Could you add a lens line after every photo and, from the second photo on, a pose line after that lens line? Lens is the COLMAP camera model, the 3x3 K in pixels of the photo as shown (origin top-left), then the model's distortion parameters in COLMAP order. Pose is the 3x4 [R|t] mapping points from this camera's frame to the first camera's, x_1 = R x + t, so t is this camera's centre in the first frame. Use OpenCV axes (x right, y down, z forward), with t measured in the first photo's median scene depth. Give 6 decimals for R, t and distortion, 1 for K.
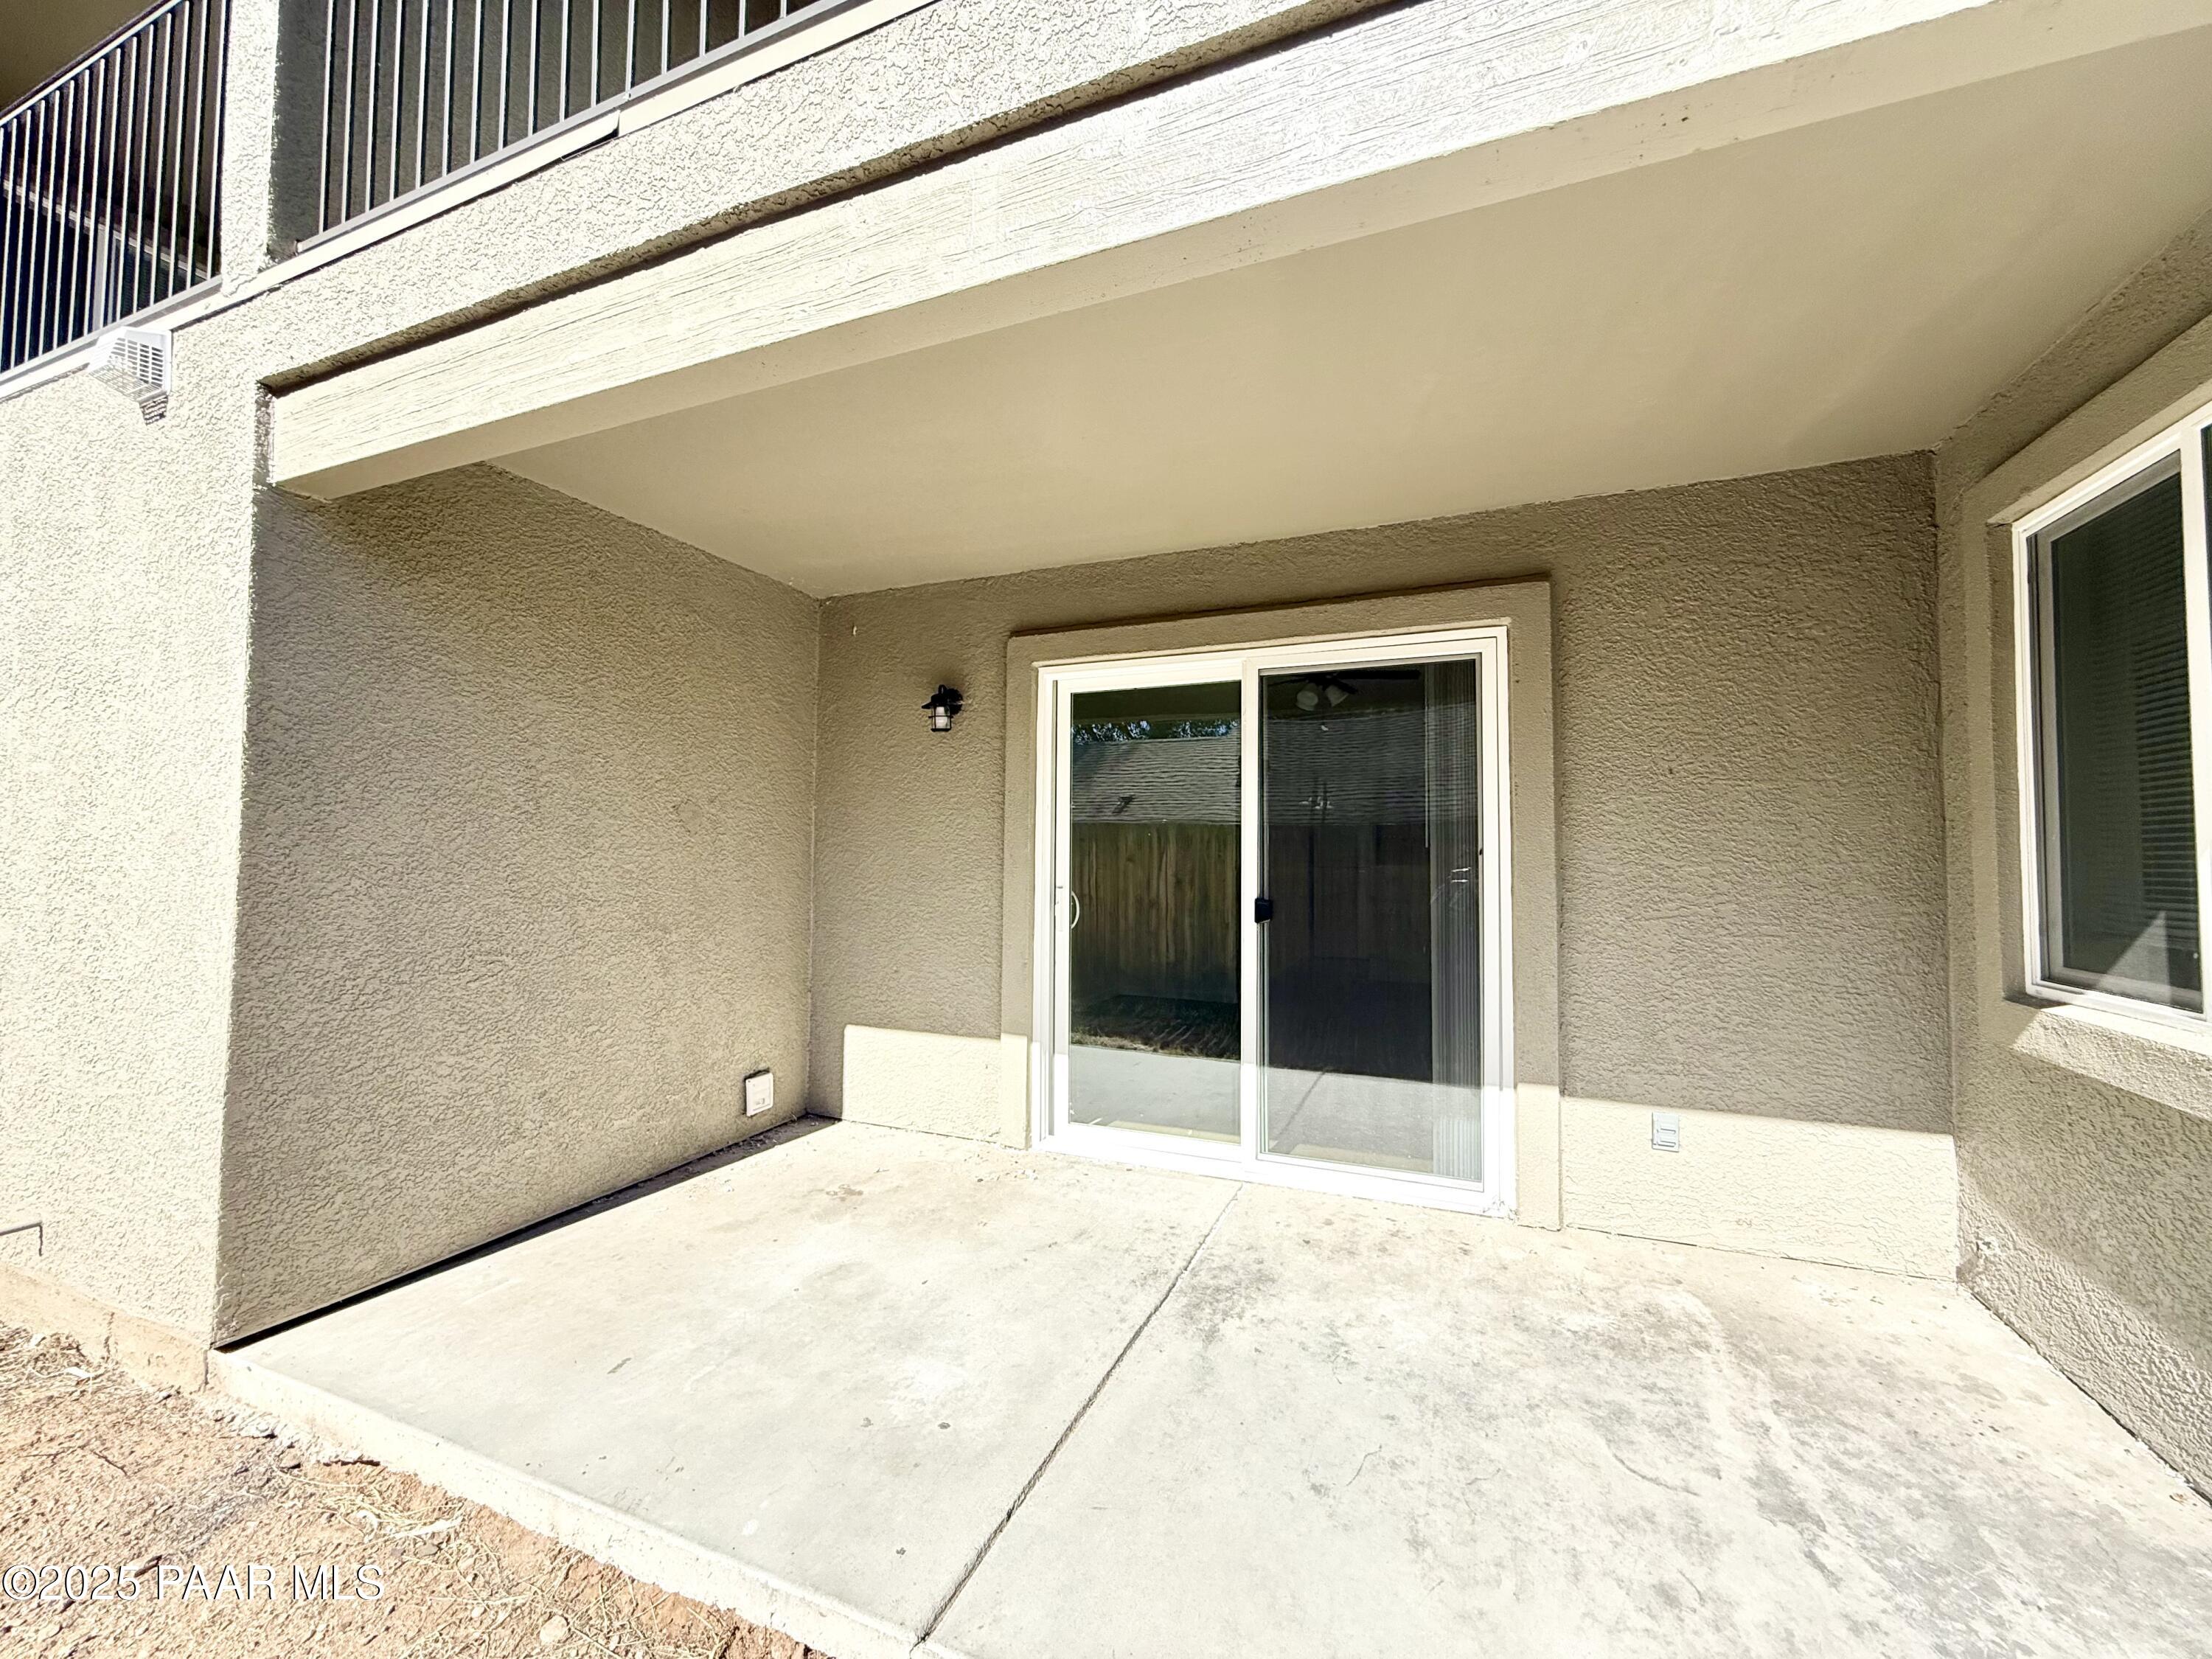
lens RADIAL K [[888.1, 0, 1106.0], [0, 888.1, 829.5], [0, 0, 1]] dist [0.023638, 0.000045]
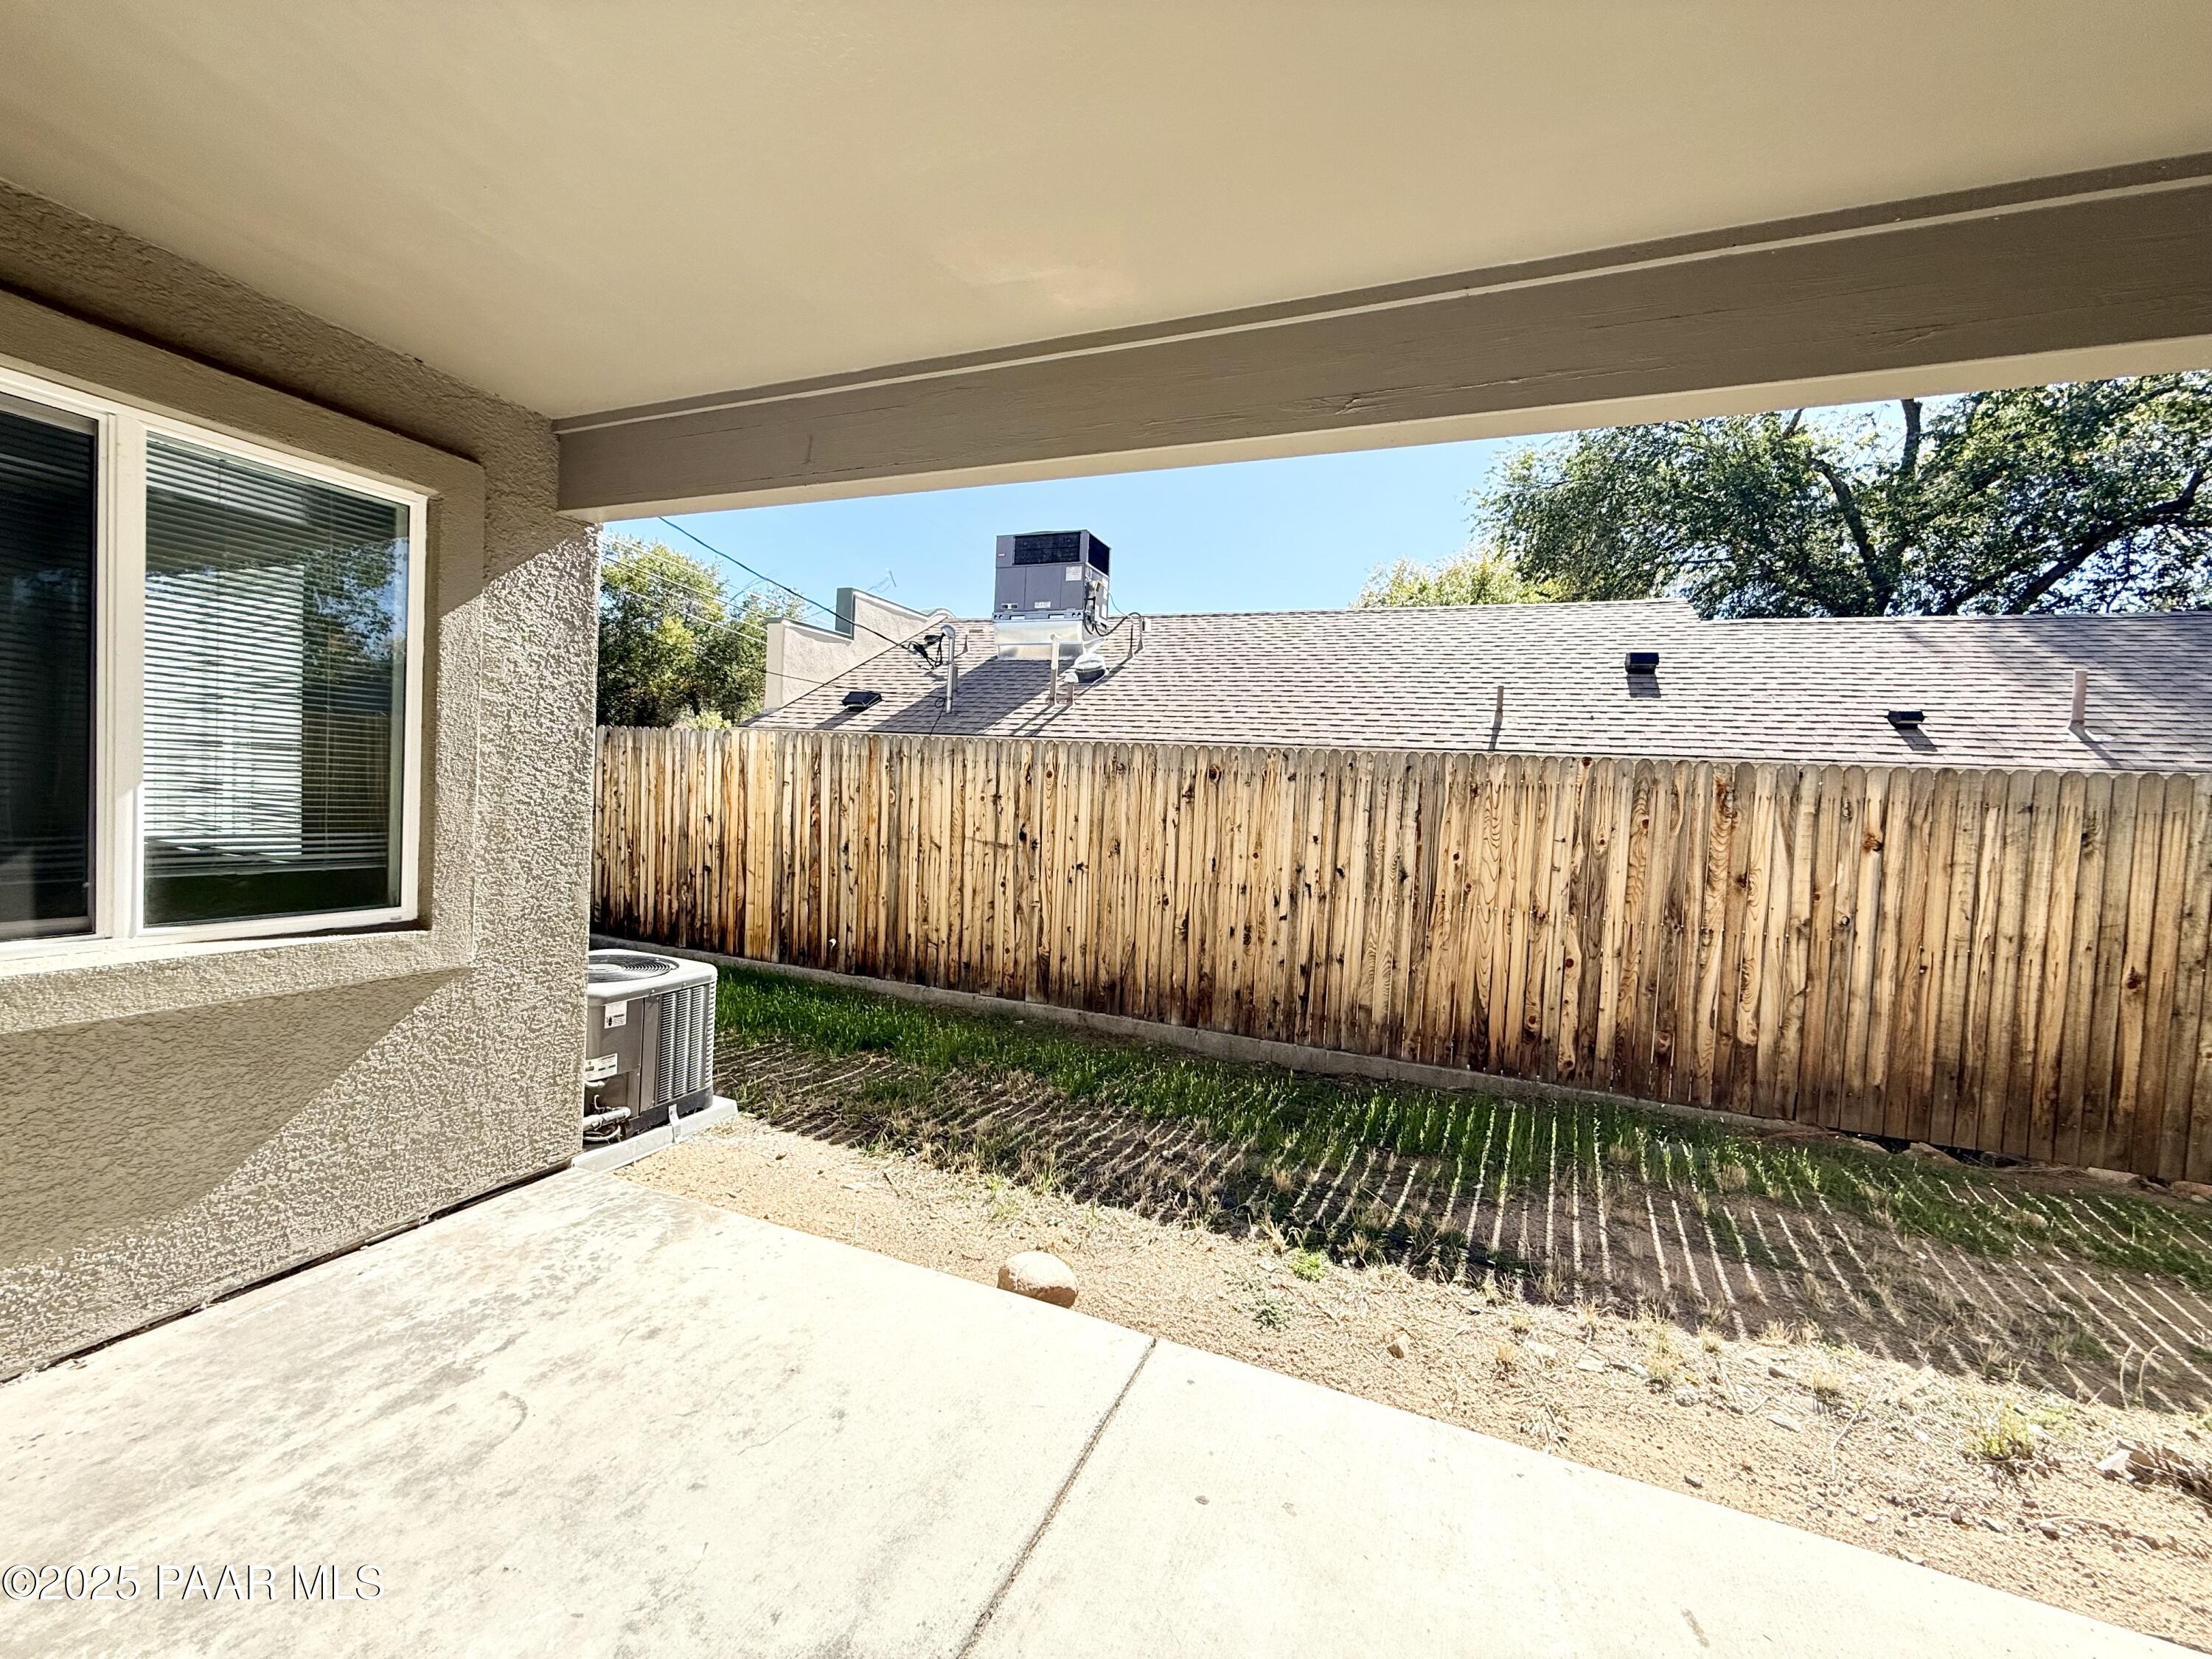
lens RADIAL K [[888.1, 0, 1106.0], [0, 888.1, 829.5], [0, 0, 1]] dist [0.023638, 0.000045]
pose [[-0.998305, -0.055643, -0.017062, -0.026959], [-0.055645, 0.998451, -0.000344, 0.004074], [0.017055, 0.000606, -0.999854, 2.050797]]
